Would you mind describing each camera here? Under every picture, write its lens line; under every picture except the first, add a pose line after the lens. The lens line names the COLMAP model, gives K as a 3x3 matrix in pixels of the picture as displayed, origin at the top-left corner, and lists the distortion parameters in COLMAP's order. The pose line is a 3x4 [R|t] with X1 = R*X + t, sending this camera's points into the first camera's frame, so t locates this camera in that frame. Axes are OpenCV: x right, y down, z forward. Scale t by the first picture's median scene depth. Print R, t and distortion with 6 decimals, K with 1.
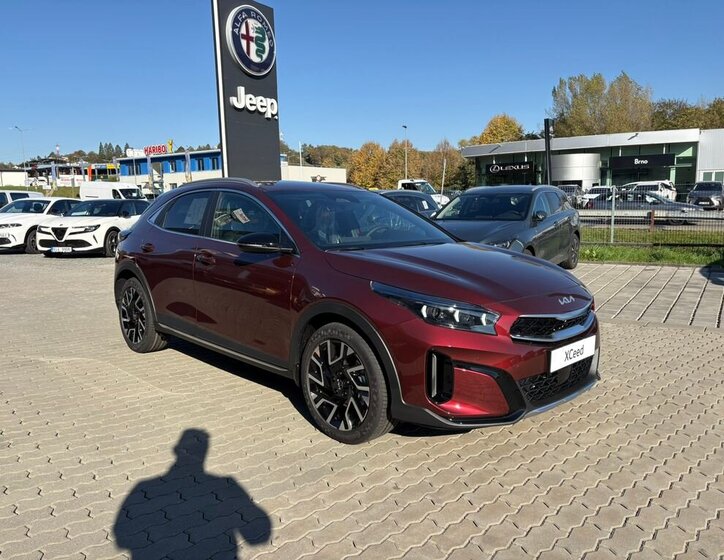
lens RADIAL K [[565.8, 0, 362.0], [0, 565.8, 280.0], [0, 0, 1]] dist [0.053319, -0.057420]
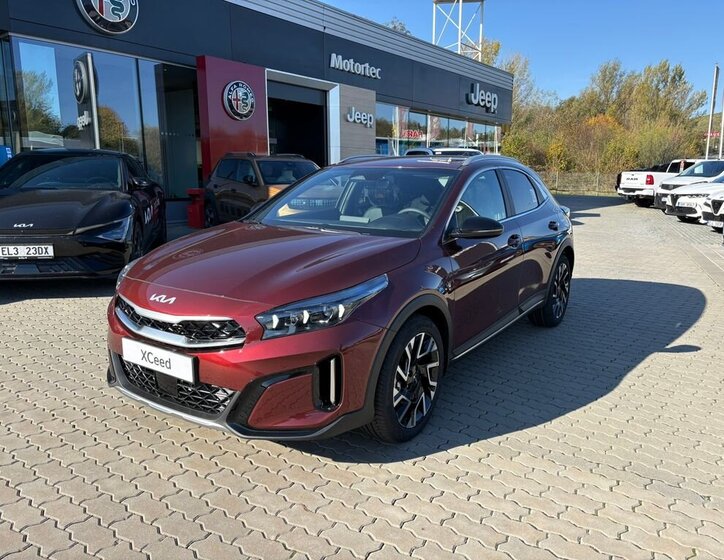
lens RADIAL K [[565.8, 0, 362.0], [0, 565.8, 280.0], [0, 0, 1]] dist [0.053319, -0.057420]
pose [[0.187665, 0.194959, -0.962690, 0.243652], [-0.140190, 0.975386, 0.170202, -0.035932], [0.972177, 0.103019, 0.210378, 0.216713]]
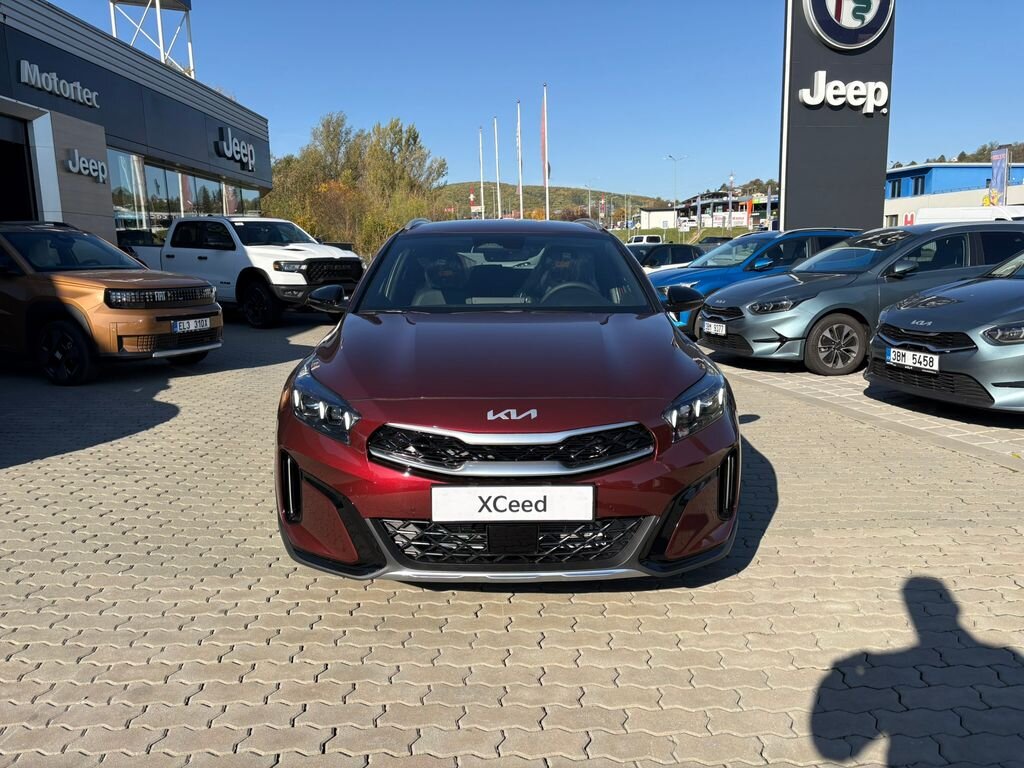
lens RADIAL K [[777.0, 0, 512.0], [0, 777.0, 384.0], [0, 0, 1]] dist [0.058496, -0.060712]
pose [[0.730323, 0.113506, -0.673606, 0.176948], [-0.087336, 0.993521, 0.072724, -0.011061], [0.677496, 0.005718, 0.735504, 0.077576]]
